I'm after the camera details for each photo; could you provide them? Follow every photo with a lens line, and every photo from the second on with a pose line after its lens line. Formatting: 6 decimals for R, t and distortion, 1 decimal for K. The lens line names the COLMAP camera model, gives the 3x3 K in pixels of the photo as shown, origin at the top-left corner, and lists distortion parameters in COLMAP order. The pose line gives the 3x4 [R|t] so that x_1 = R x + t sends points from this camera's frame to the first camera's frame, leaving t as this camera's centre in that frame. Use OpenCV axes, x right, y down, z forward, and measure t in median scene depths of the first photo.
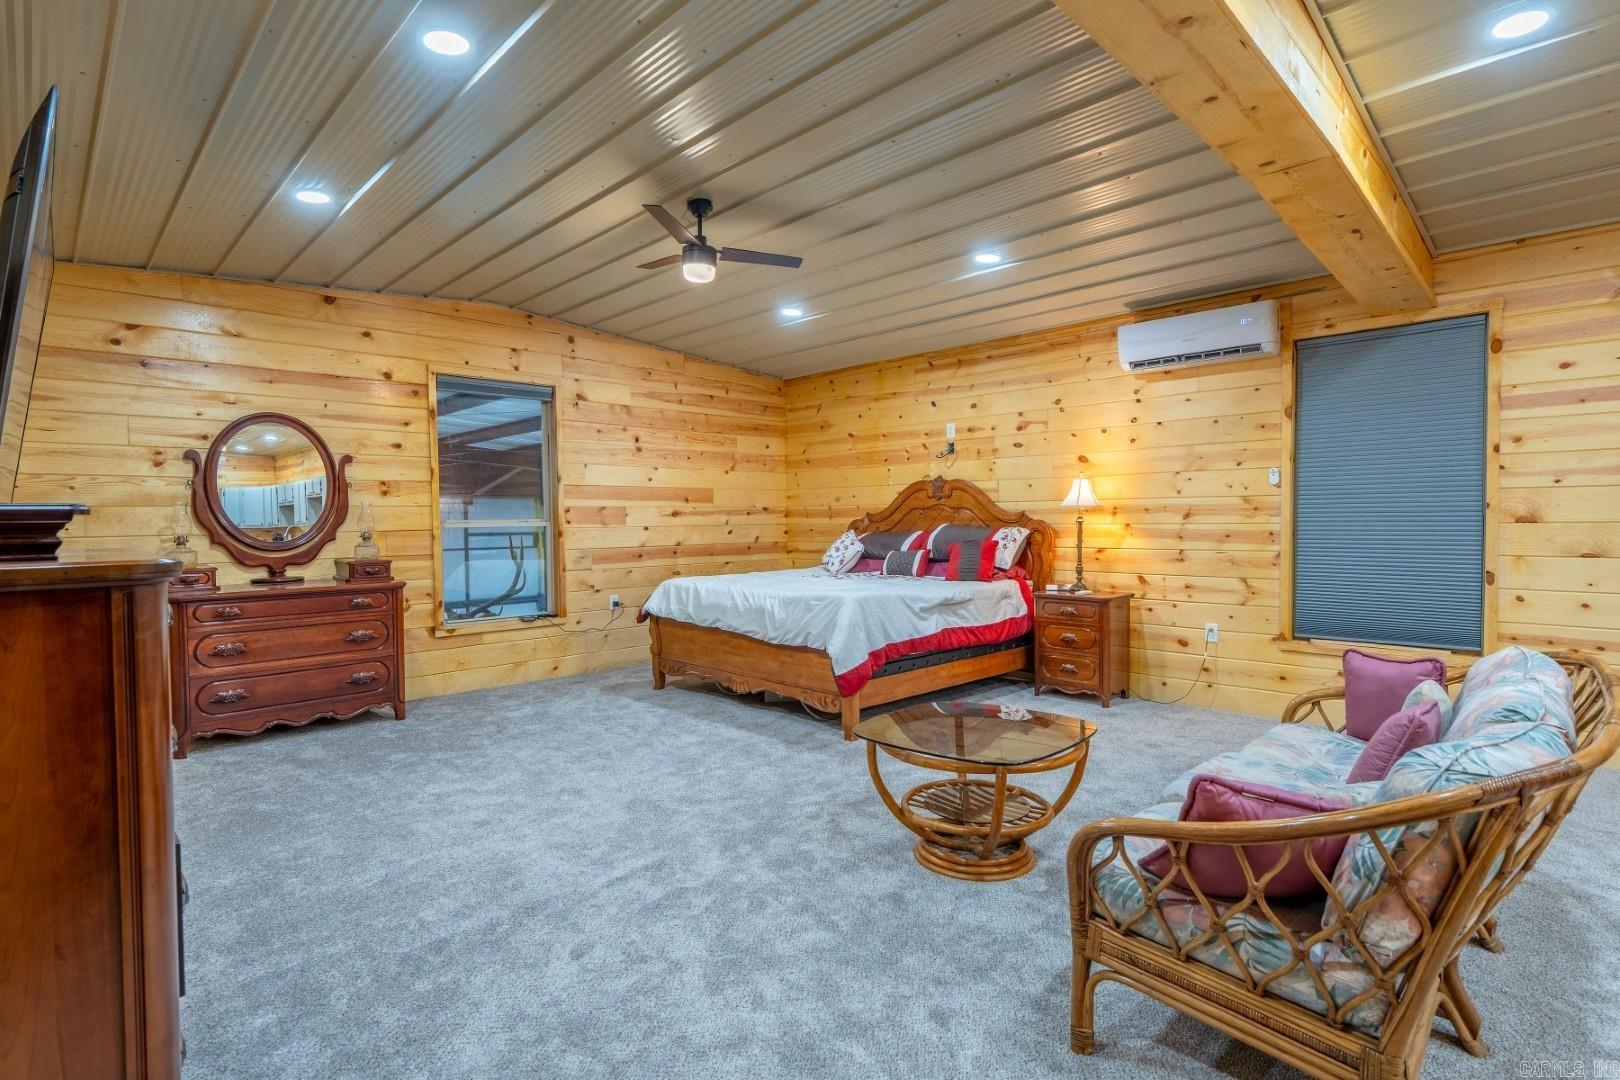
lens RADIAL K [[804.2, 0, 810.0], [0, 804.2, 540.0], [0, 0, 1]] dist [-0.000368, -0.000531]
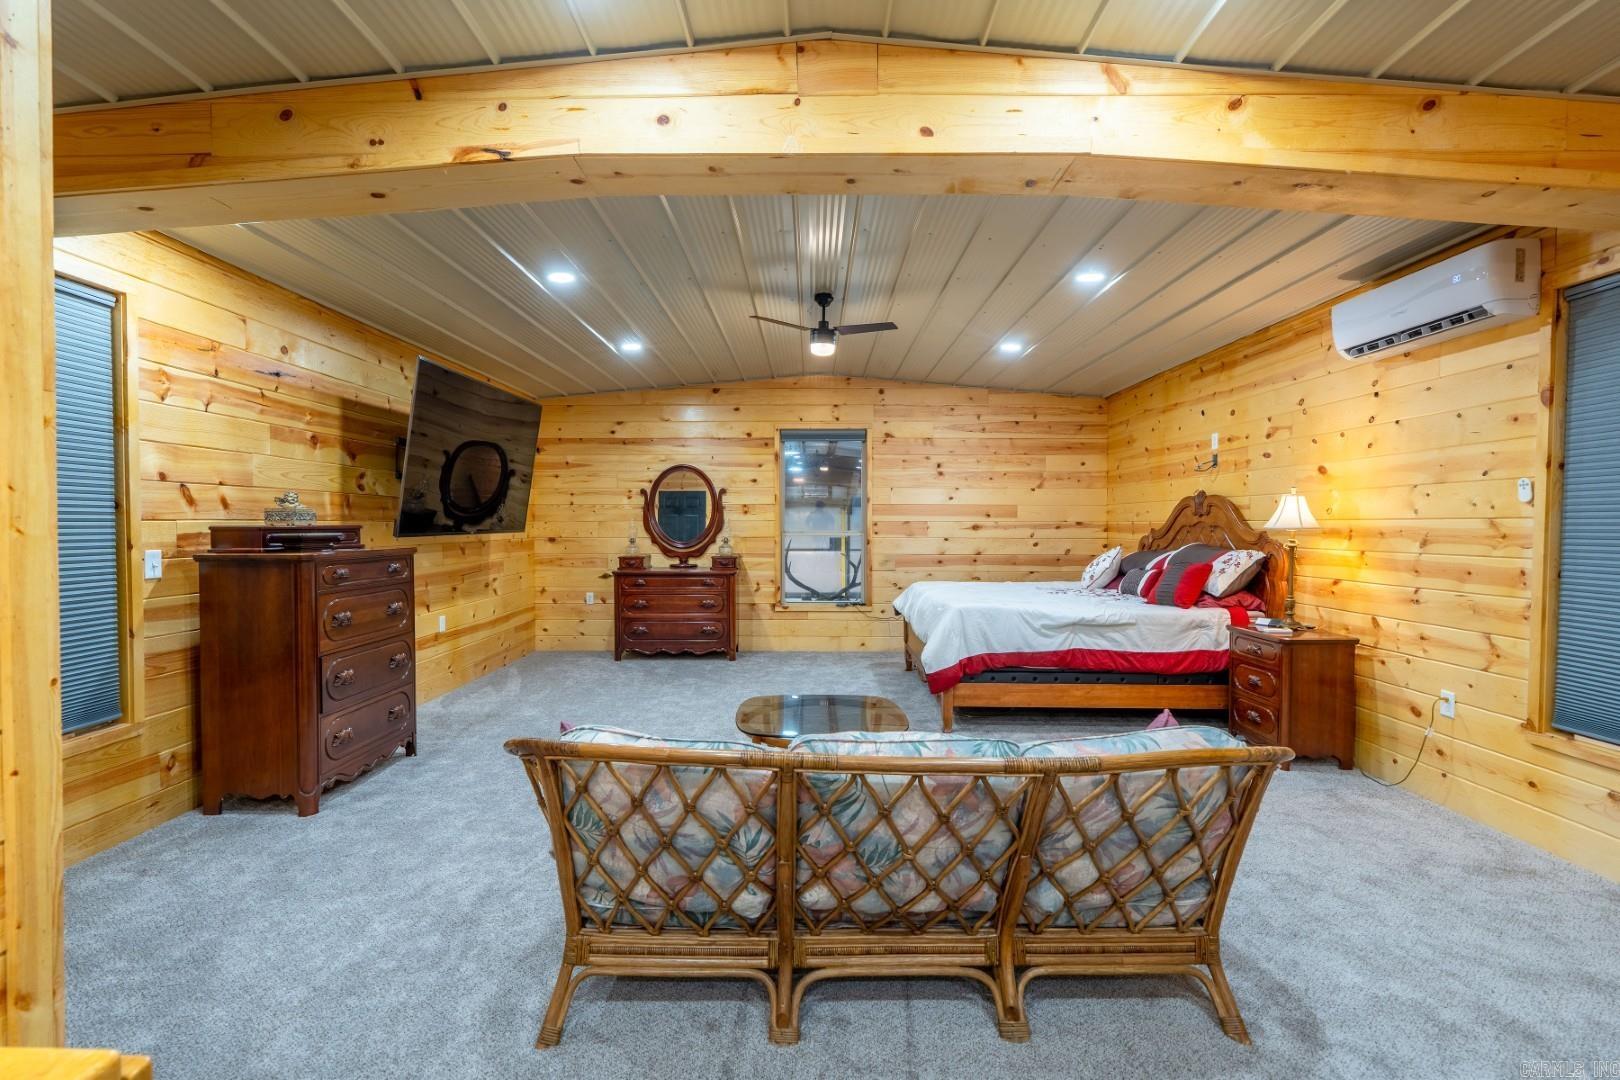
lens RADIAL K [[727.6, 0, 806.7], [0, 727.6, 541.6], [0, 0, 1]] dist [-0.003076, 0.001321]
pose [[0.708461, 0.028426, -0.705177, 0.517533], [-0.028668, 0.999523, 0.011489, -0.022011], [0.705167, 0.012077, 0.708938, 0.108404]]
